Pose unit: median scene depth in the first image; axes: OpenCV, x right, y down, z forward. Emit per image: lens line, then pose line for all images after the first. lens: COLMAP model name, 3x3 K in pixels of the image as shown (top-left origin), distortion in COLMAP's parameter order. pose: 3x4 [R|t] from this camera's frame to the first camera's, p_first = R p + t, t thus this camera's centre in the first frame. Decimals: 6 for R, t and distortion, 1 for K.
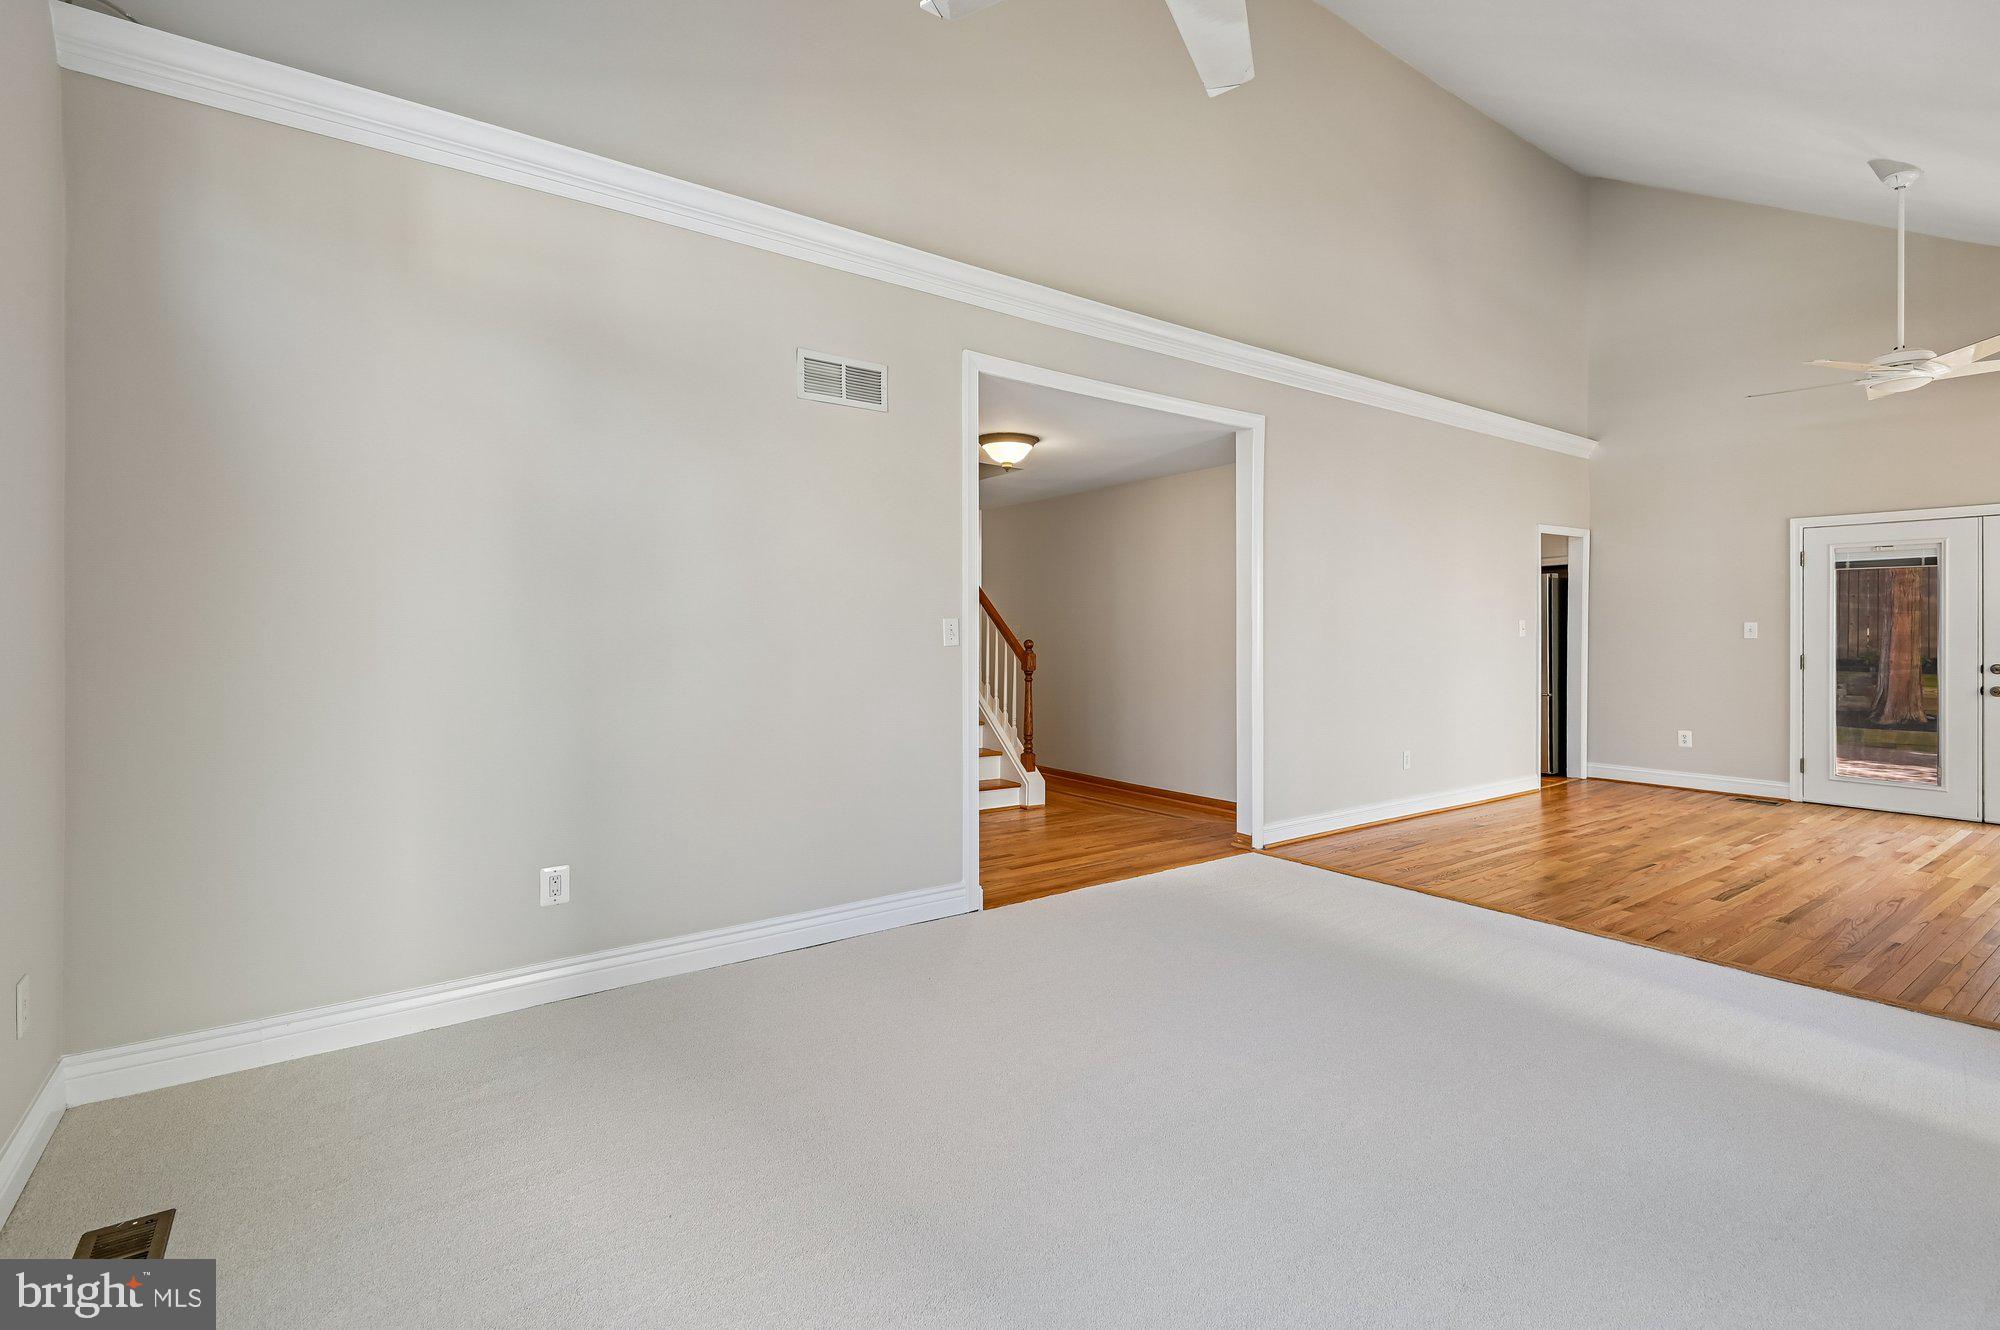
lens RADIAL K [[934.4, 0, 995.9], [0, 934.4, 623.3], [0, 0, 1]] dist [0.039363, -0.022671]
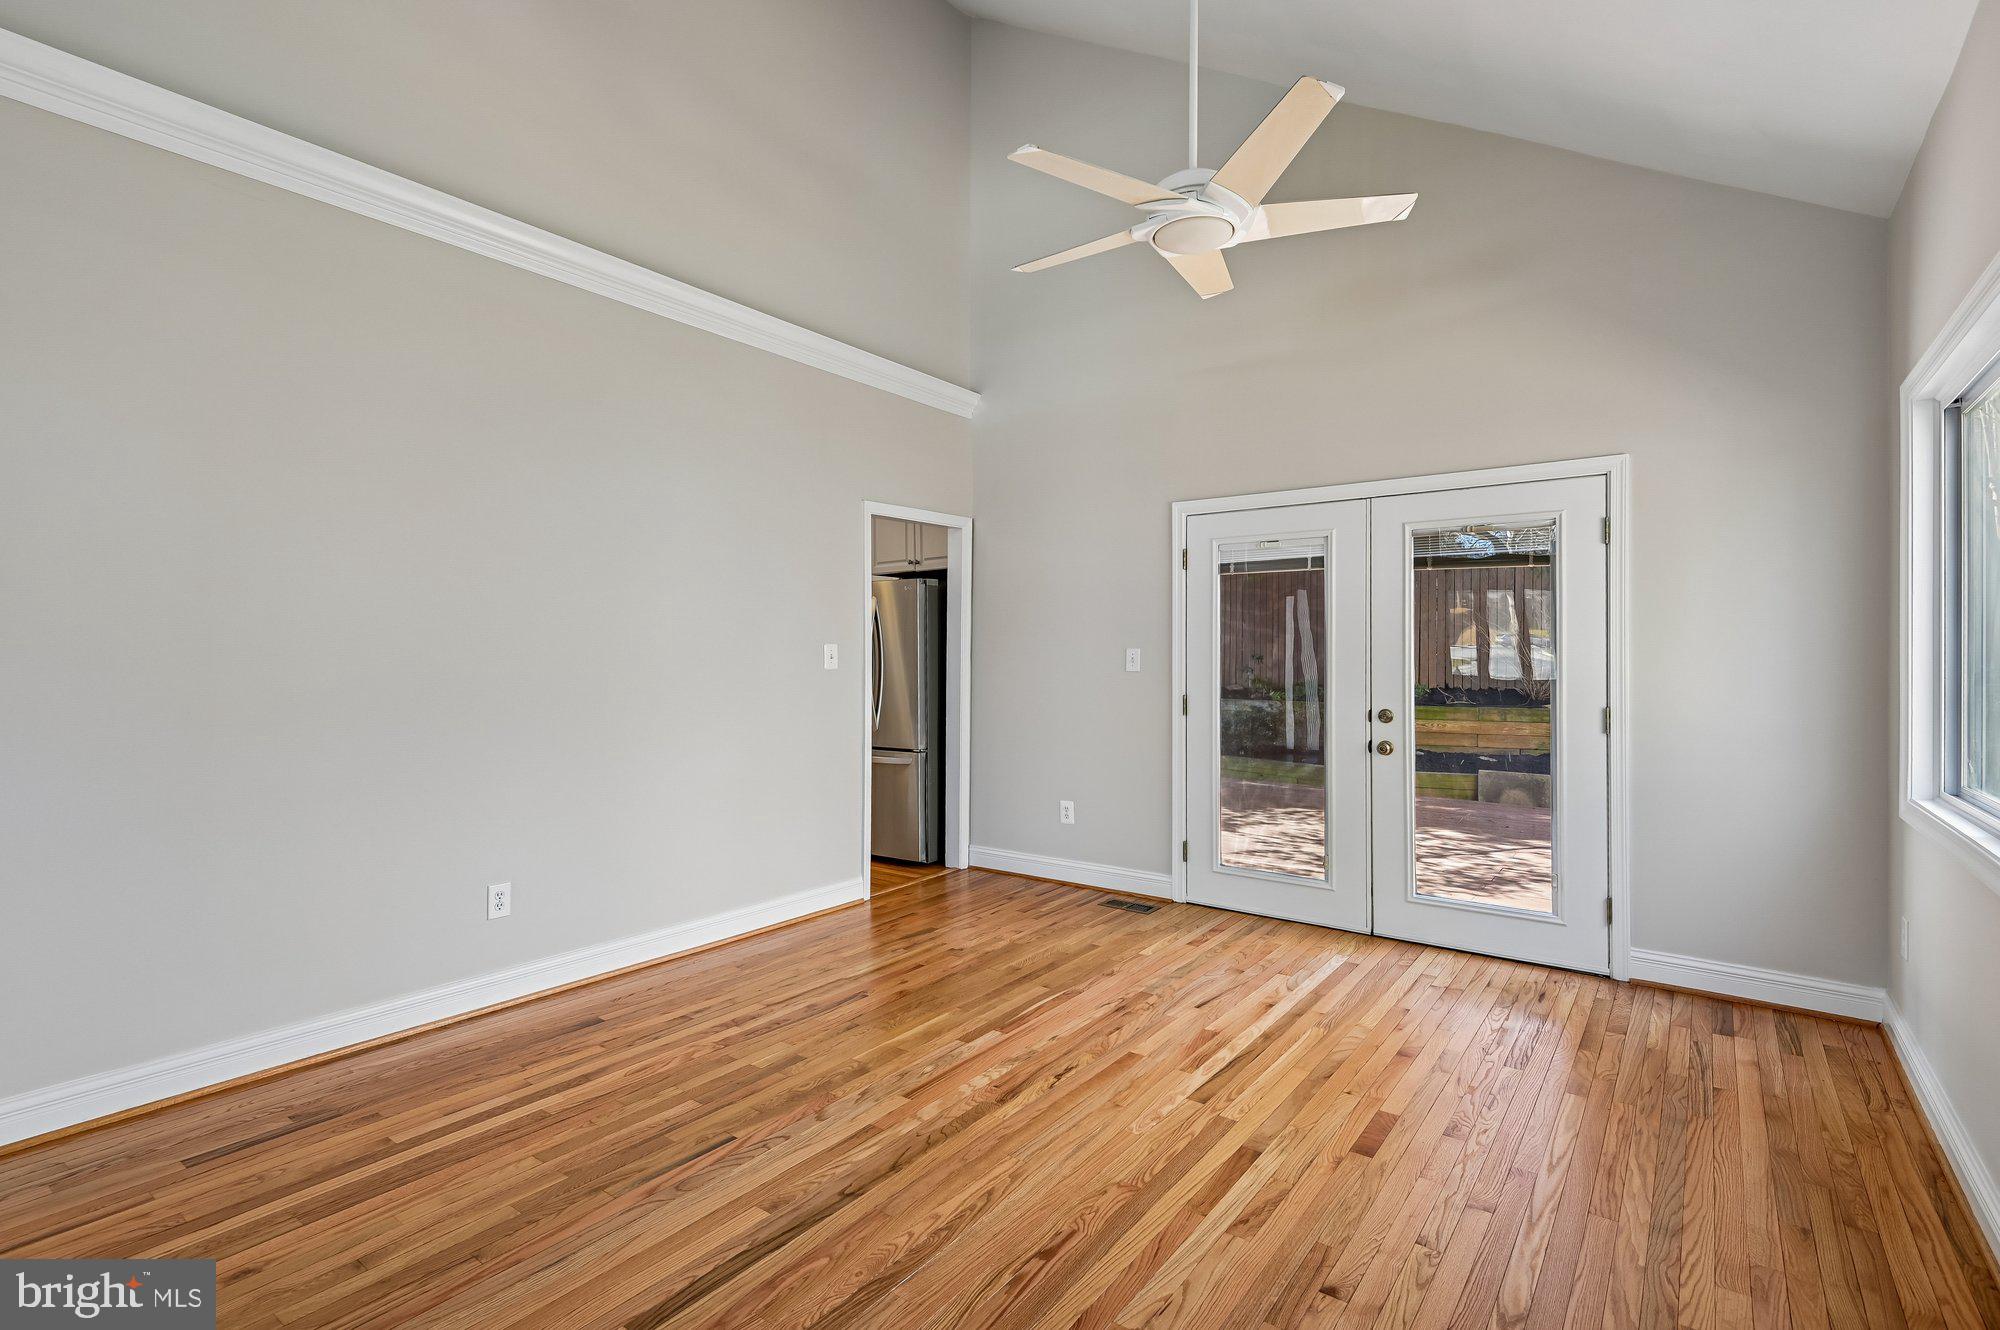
lens RADIAL K [[928.4, 0, 1009.5], [0, 928.4, 643.0], [0, 0, 1]] dist [0.008218, -0.000133]
pose [[0.956434, 0.006295, 0.291880, 0.560977], [-0.004027, 0.999957, -0.008370, 0.001209], [-0.291920, 0.006830, 0.956418, 0.403657]]
